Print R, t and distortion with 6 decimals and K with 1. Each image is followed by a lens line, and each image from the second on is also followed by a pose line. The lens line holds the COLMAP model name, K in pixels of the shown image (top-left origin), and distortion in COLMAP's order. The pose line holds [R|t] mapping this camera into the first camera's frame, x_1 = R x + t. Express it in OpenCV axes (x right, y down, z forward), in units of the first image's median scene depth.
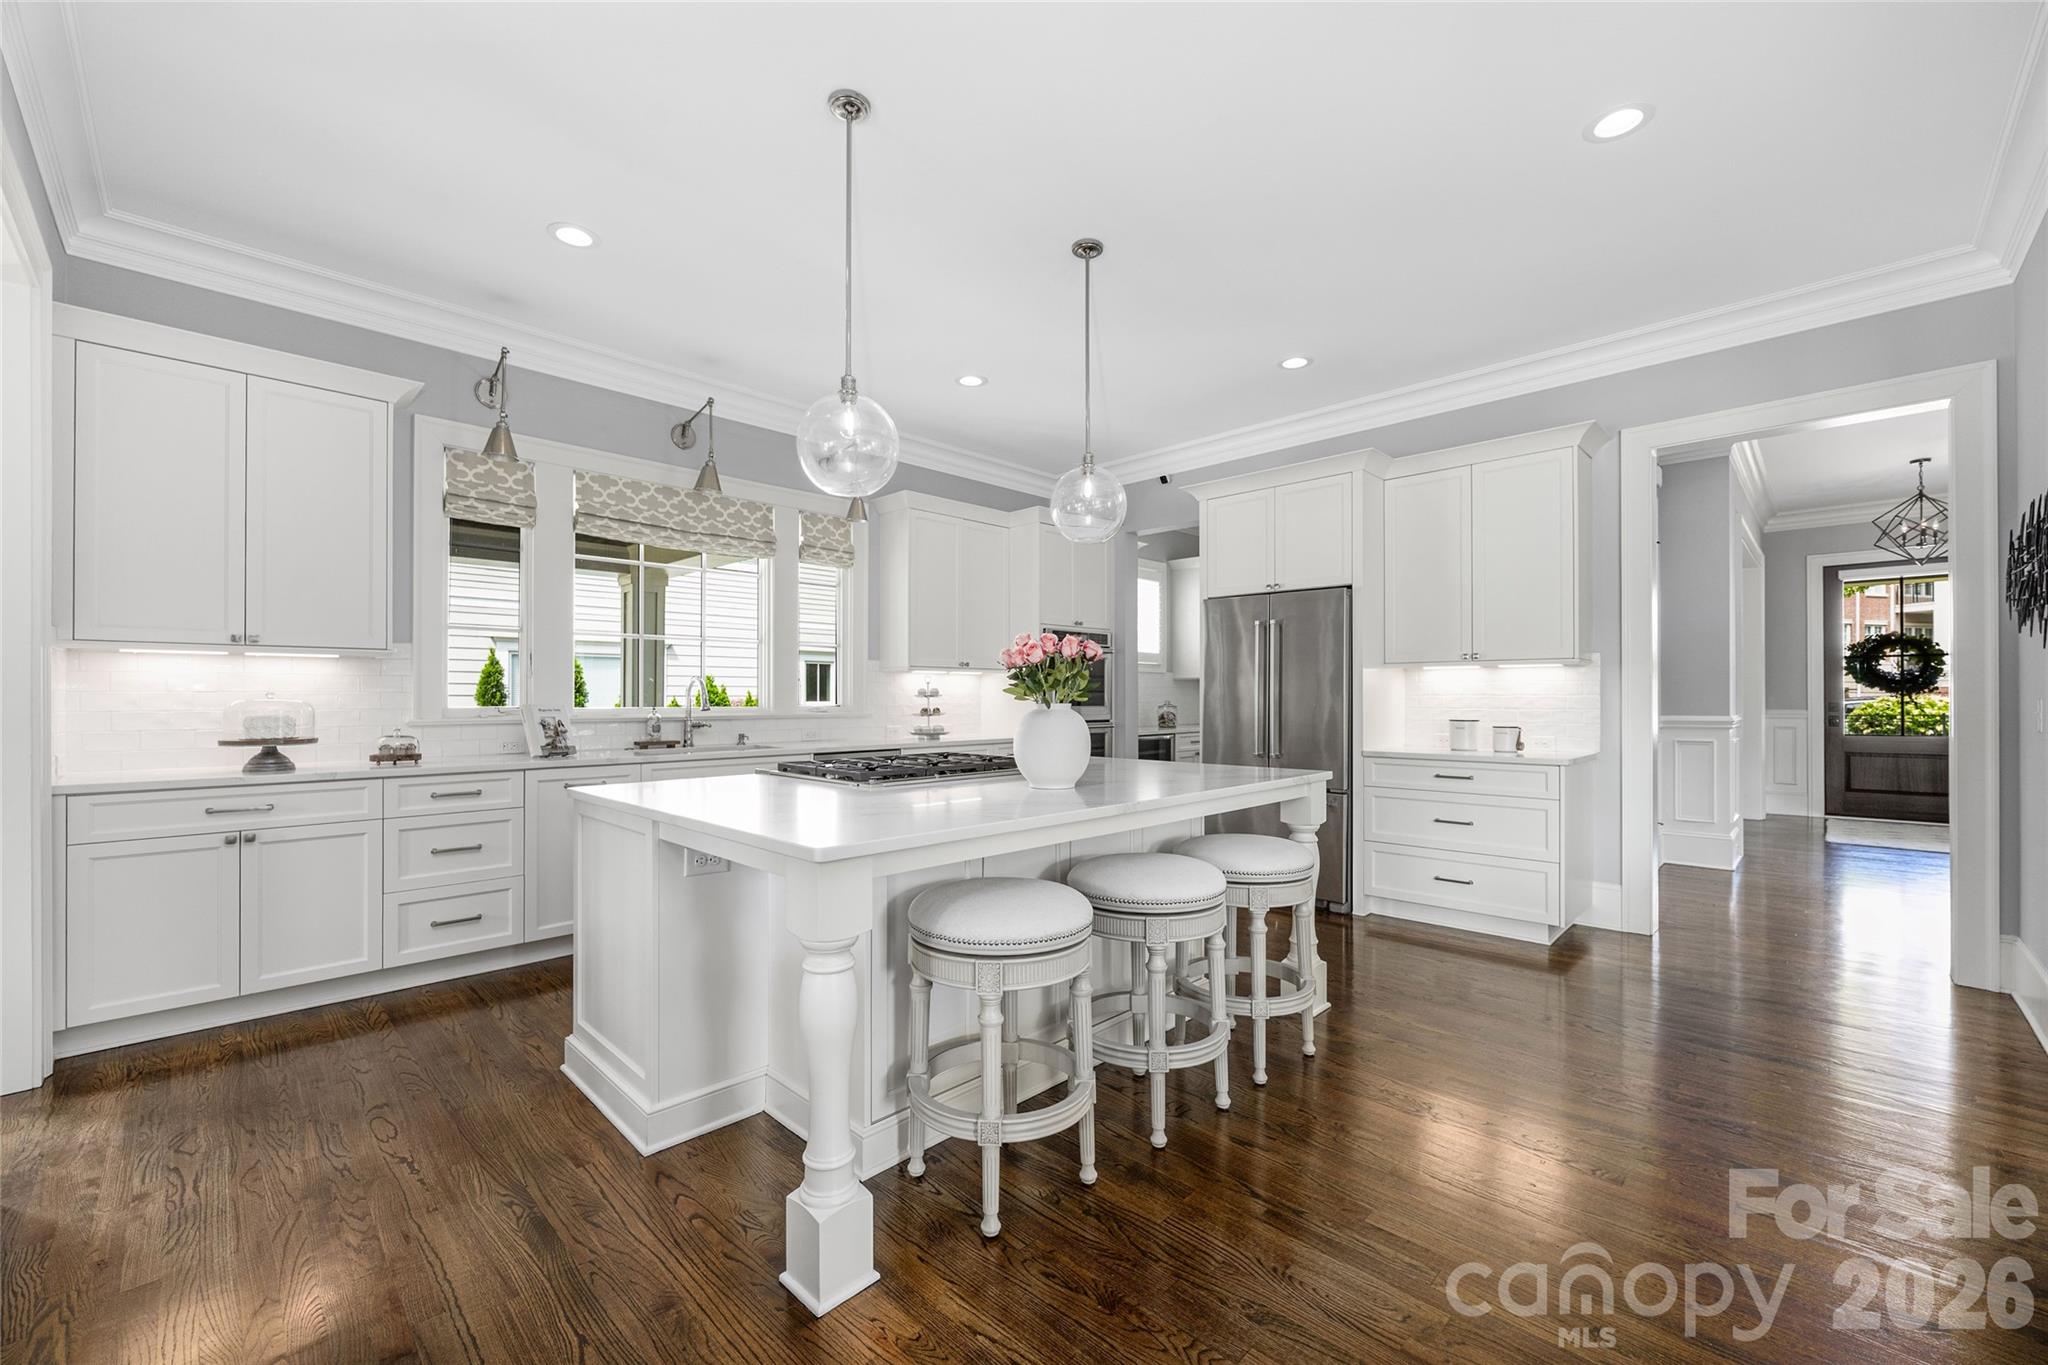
lens RADIAL K [[819.4, 0, 1030.4], [0, 819.4, 690.3], [0, 0, 1]] dist [-0.001356, -0.001105]
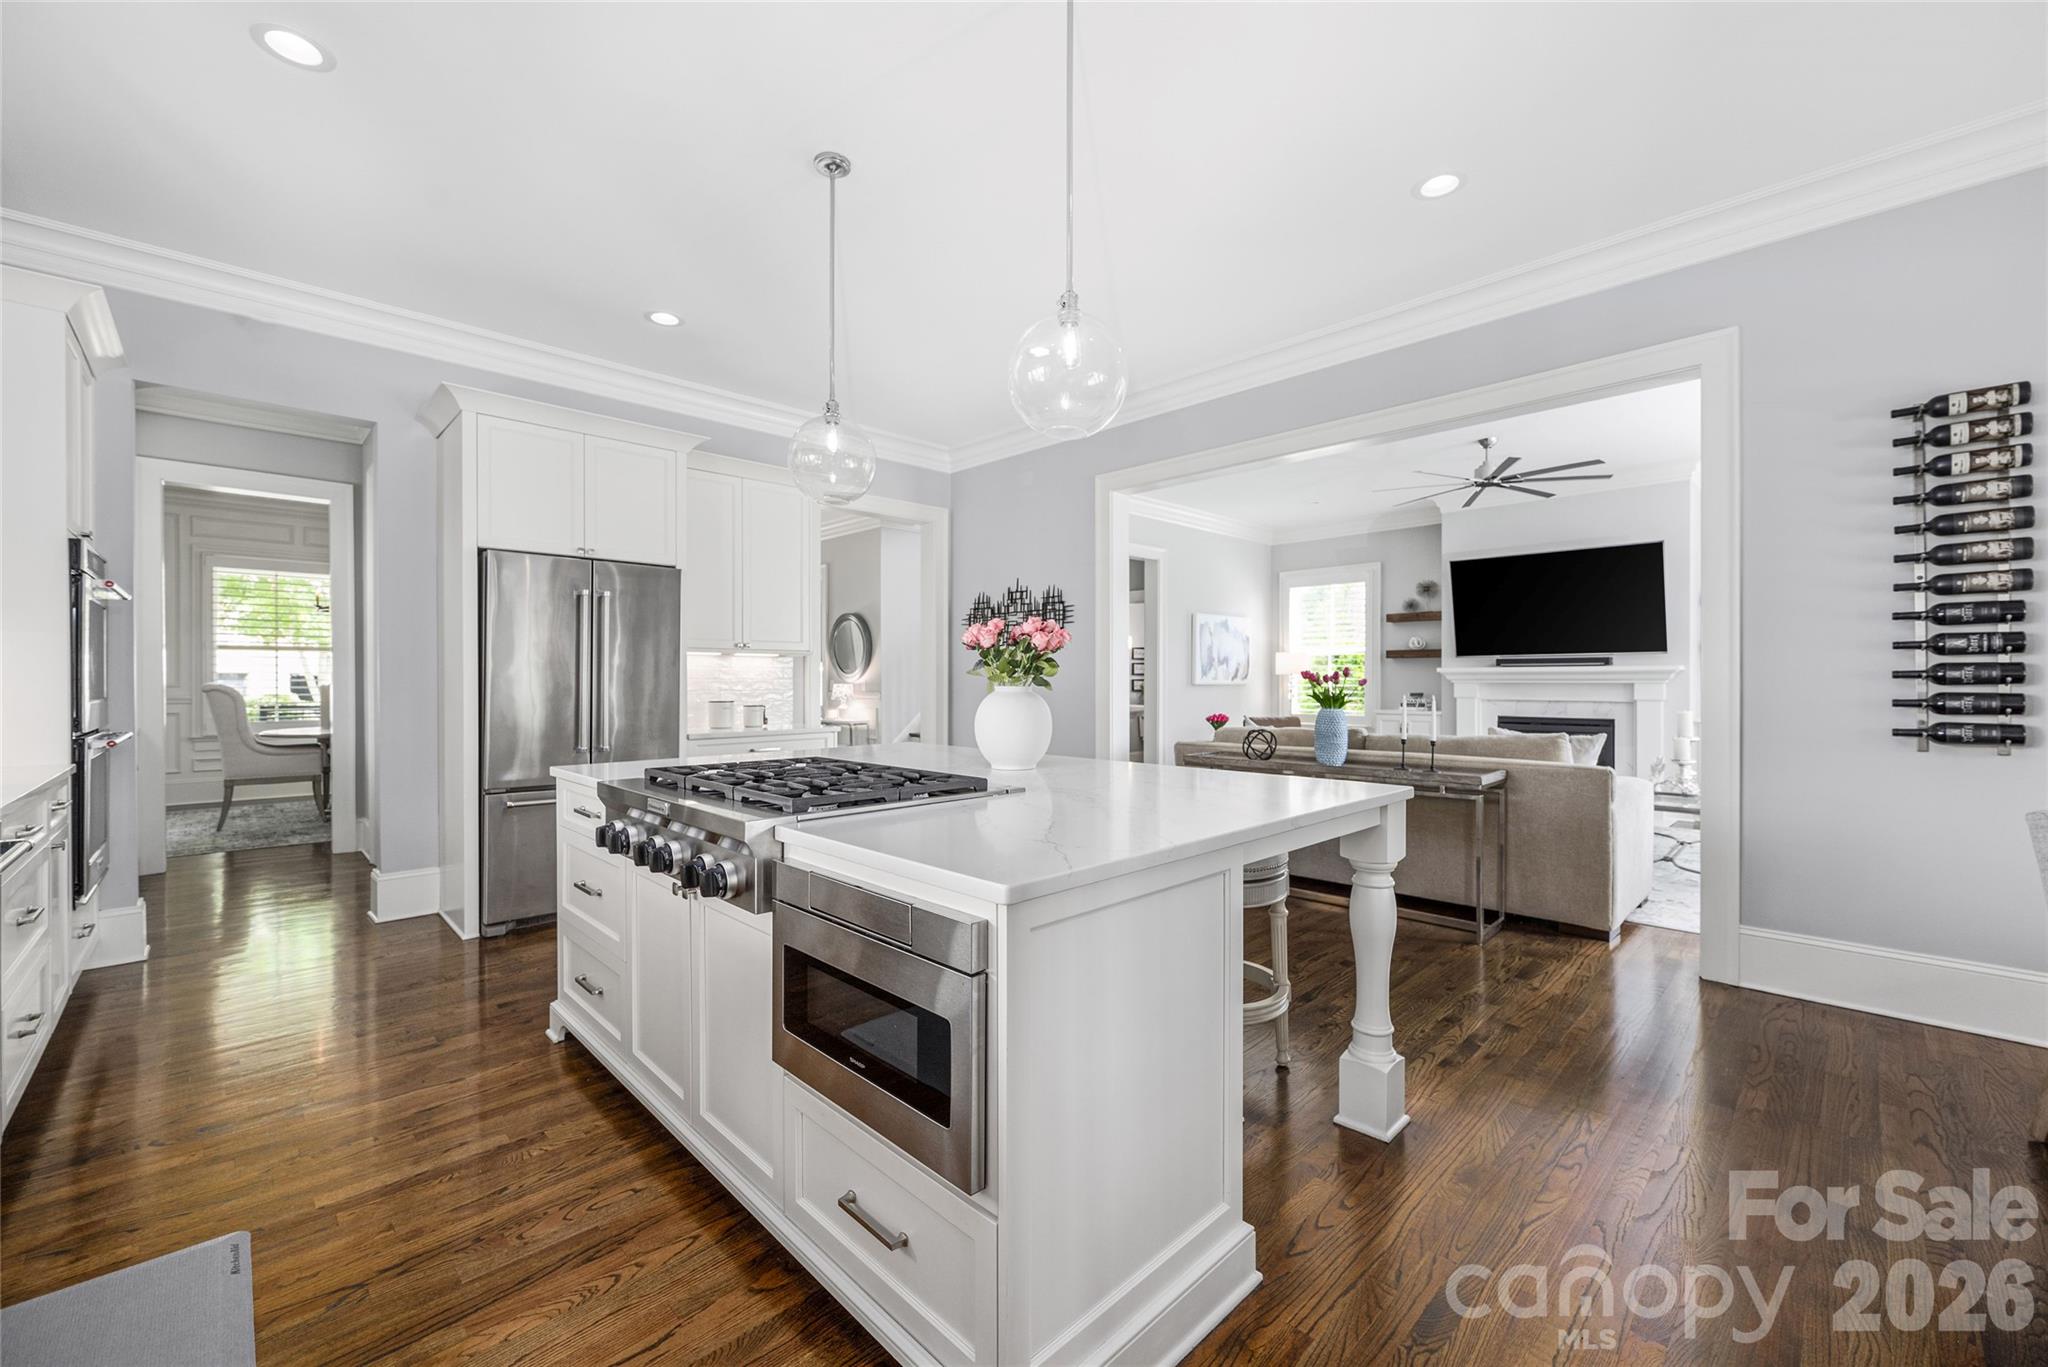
lens RADIAL K [[819.4, 0, 1014.7], [0, 819.4, 682.5], [0, 0, 1]] dist [-0.001356, -0.001105]
pose [[0.030008, -0.003220, 0.999544, -0.572038], [-0.007721, 0.999964, 0.003453, 0.003499], [-0.999520, -0.007821, 0.029982, 0.557625]]
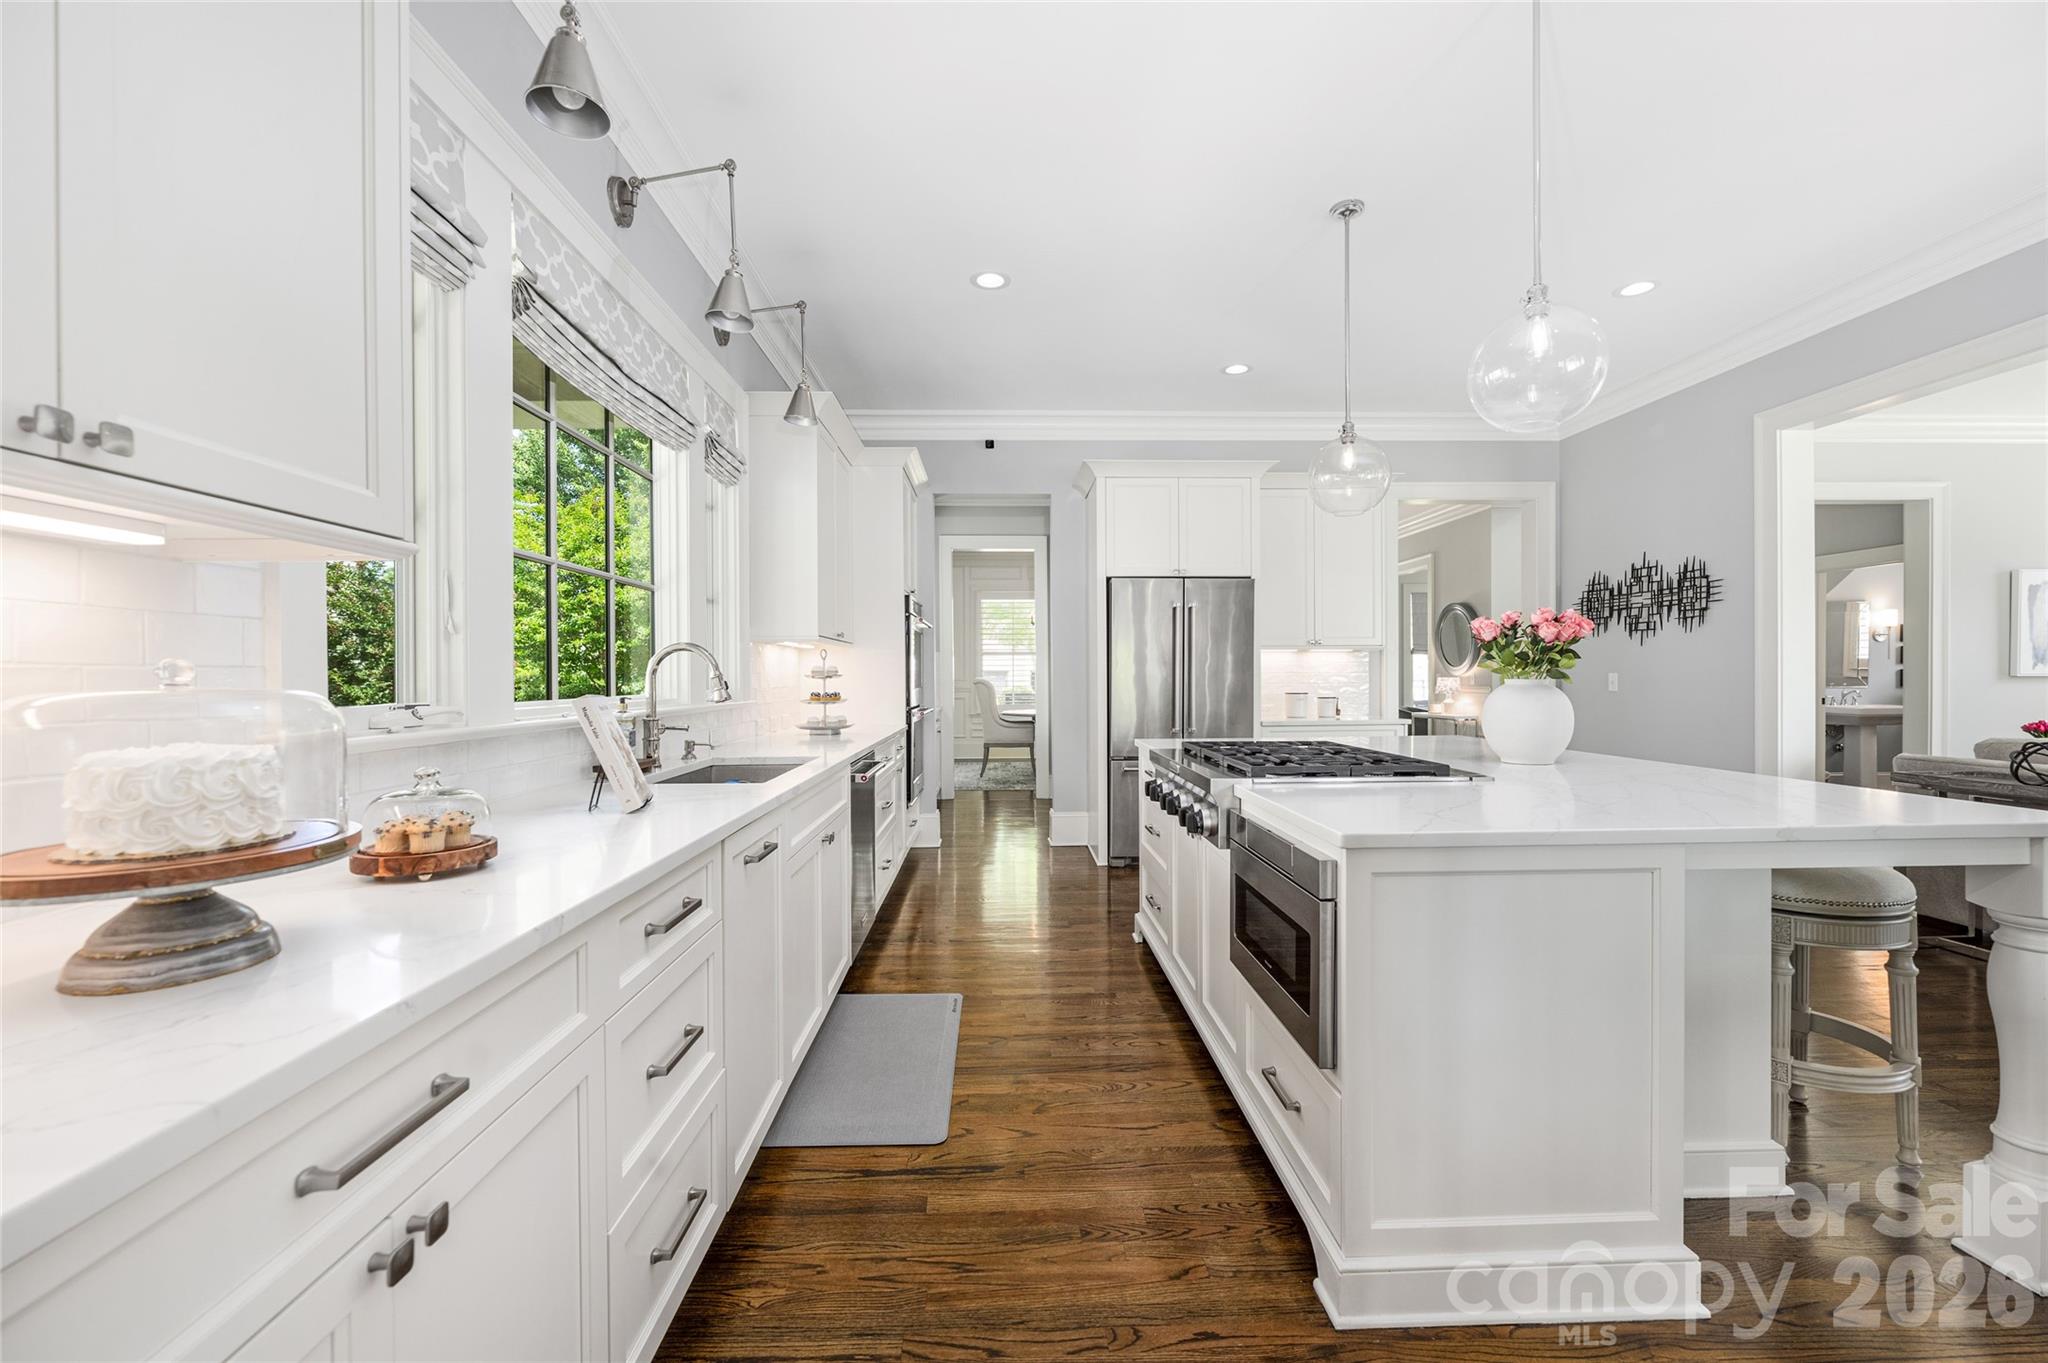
lens RADIAL K [[812.8, 0, 1024.2], [0, 812.8, 679.9], [0, 0, 1]] dist [-0.003346, 0.000094]
pose [[0.693216, -0.008040, 0.720685, -0.637961], [0.000593, 0.999944, 0.010585, 0.002564], [-0.720730, -0.006910, 0.693182, 0.437004]]
